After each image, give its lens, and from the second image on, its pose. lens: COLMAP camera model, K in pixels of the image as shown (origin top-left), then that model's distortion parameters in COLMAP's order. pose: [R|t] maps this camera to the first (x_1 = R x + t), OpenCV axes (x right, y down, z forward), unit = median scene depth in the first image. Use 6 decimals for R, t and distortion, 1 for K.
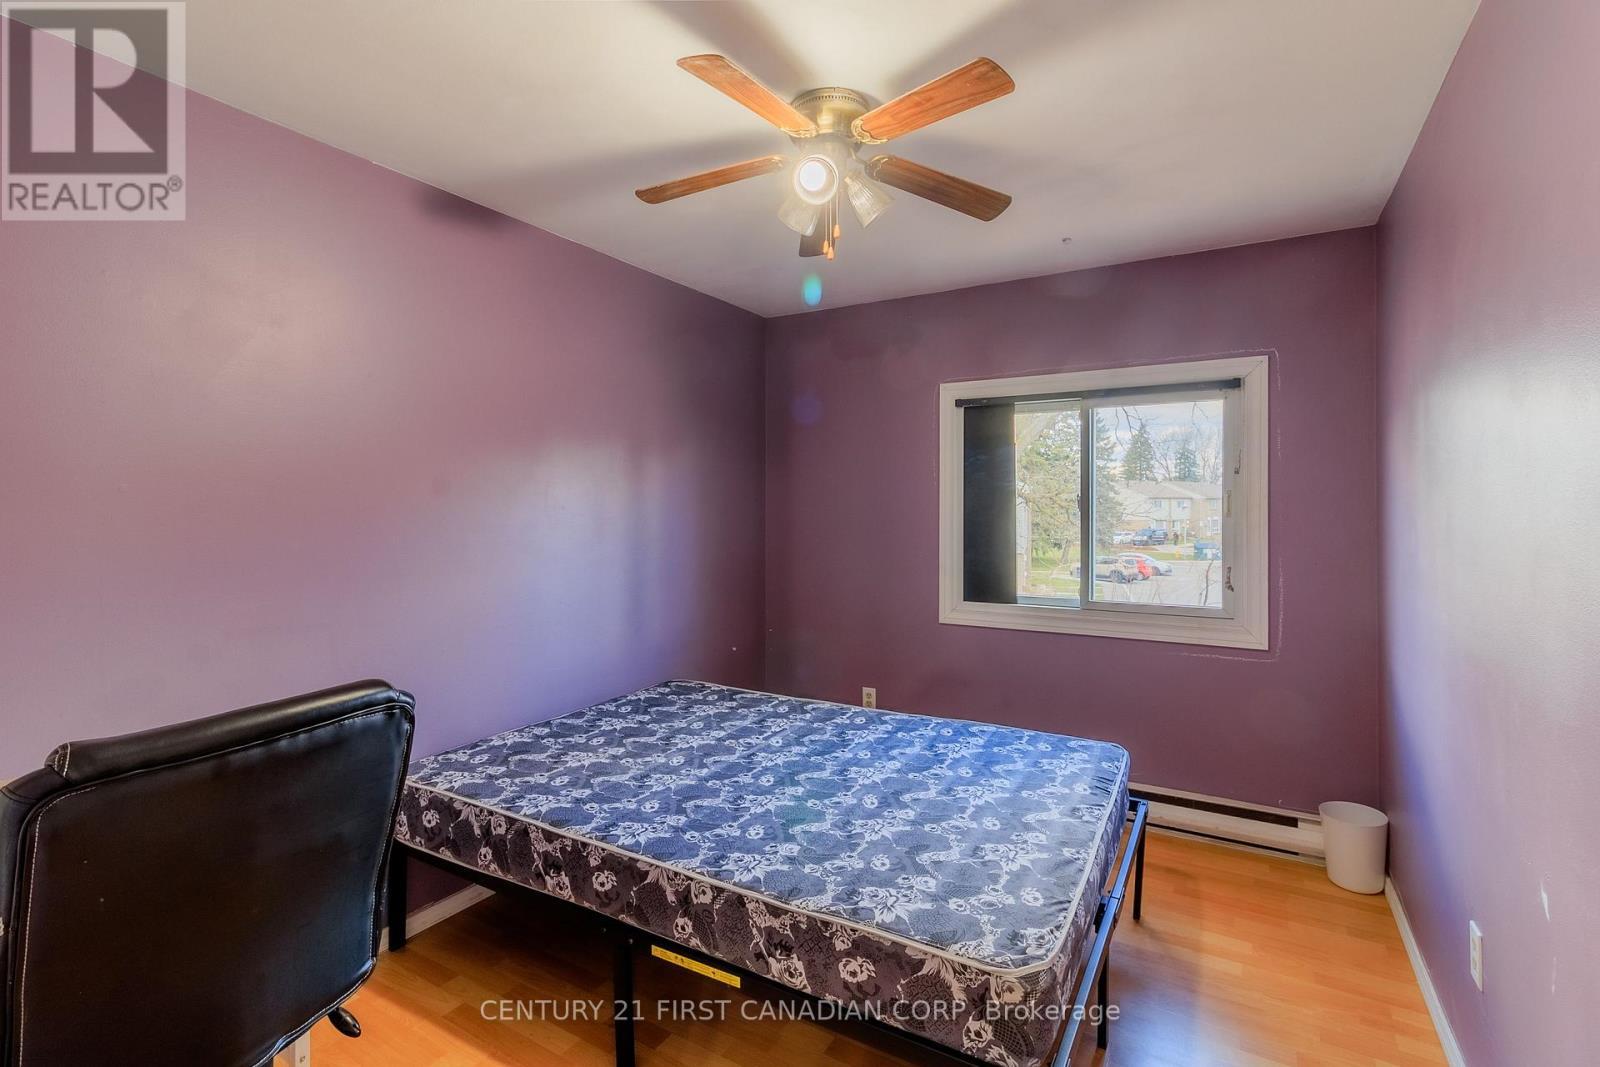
lens RADIAL K [[746.5, 0, 799.1], [0, 746.5, 509.9], [0, 0, 1]] dist [-0.001768, -0.000536]
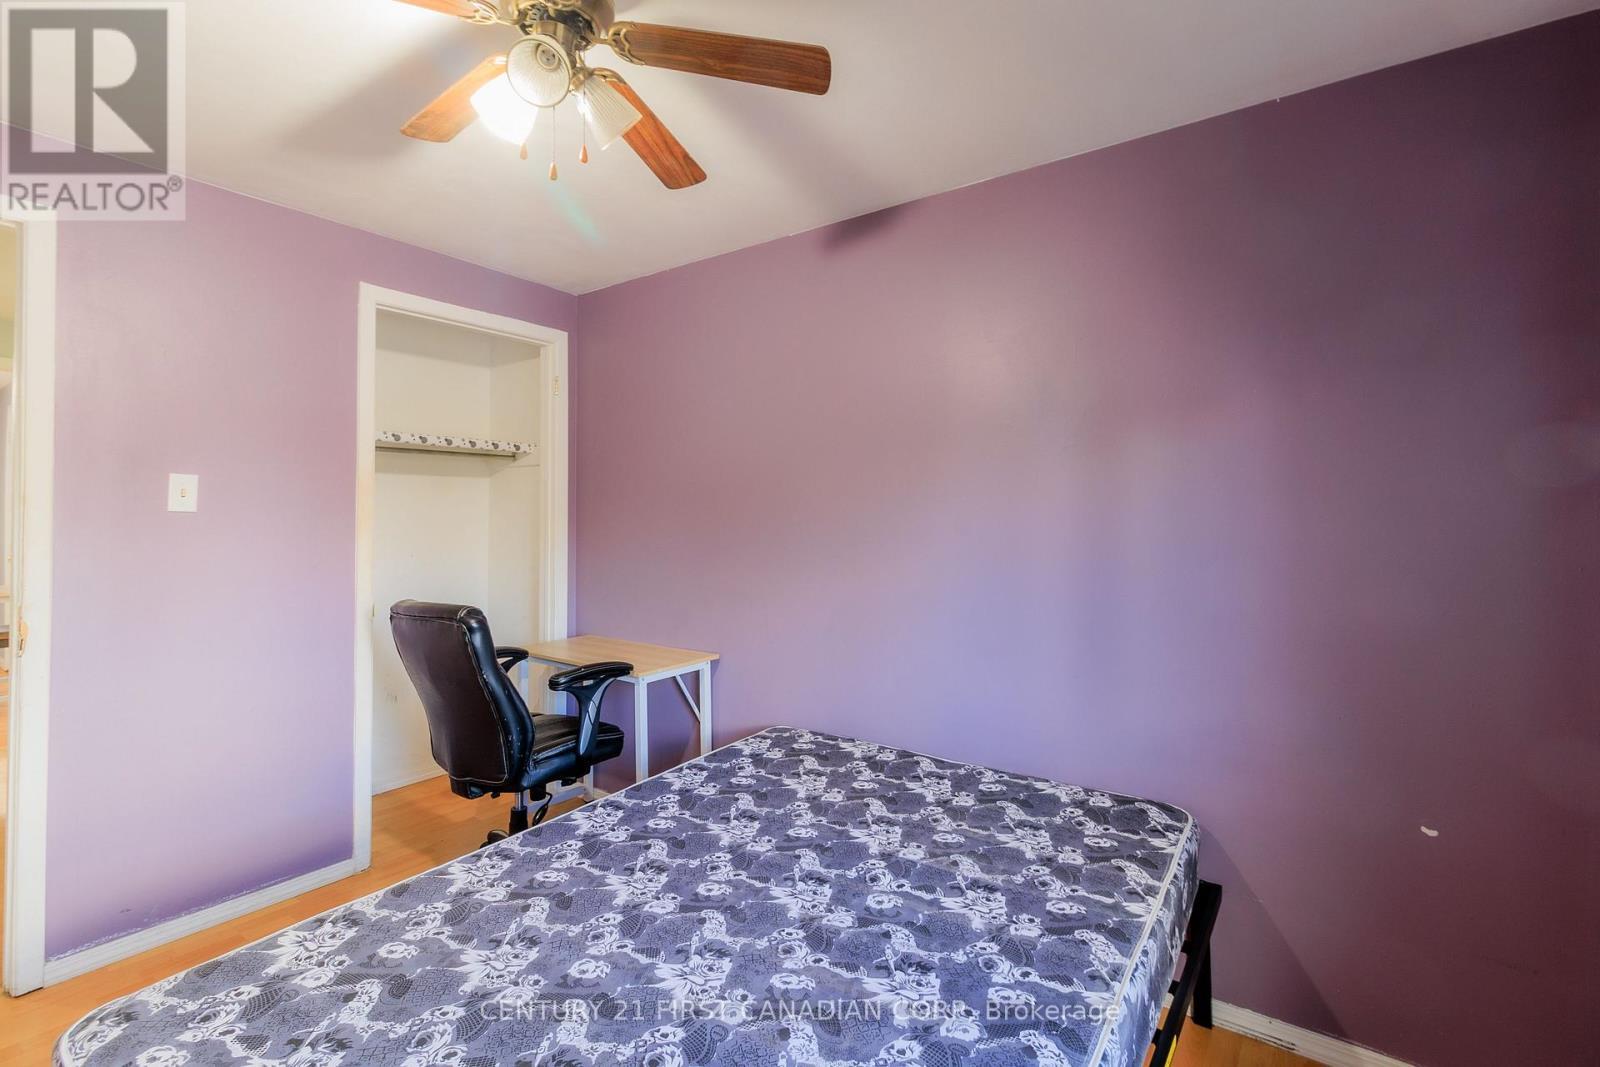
lens RADIAL K [[717.5, 0, 796.2], [0, 717.5, 513.8], [0, 0, 1]] dist [0.002960, 0.000173]
pose [[-0.098263, -0.000309, -0.995160, 0.617781], [0.002637, 0.999996, -0.000571, -0.004065], [0.995157, -0.002680, -0.098262, 1.098344]]
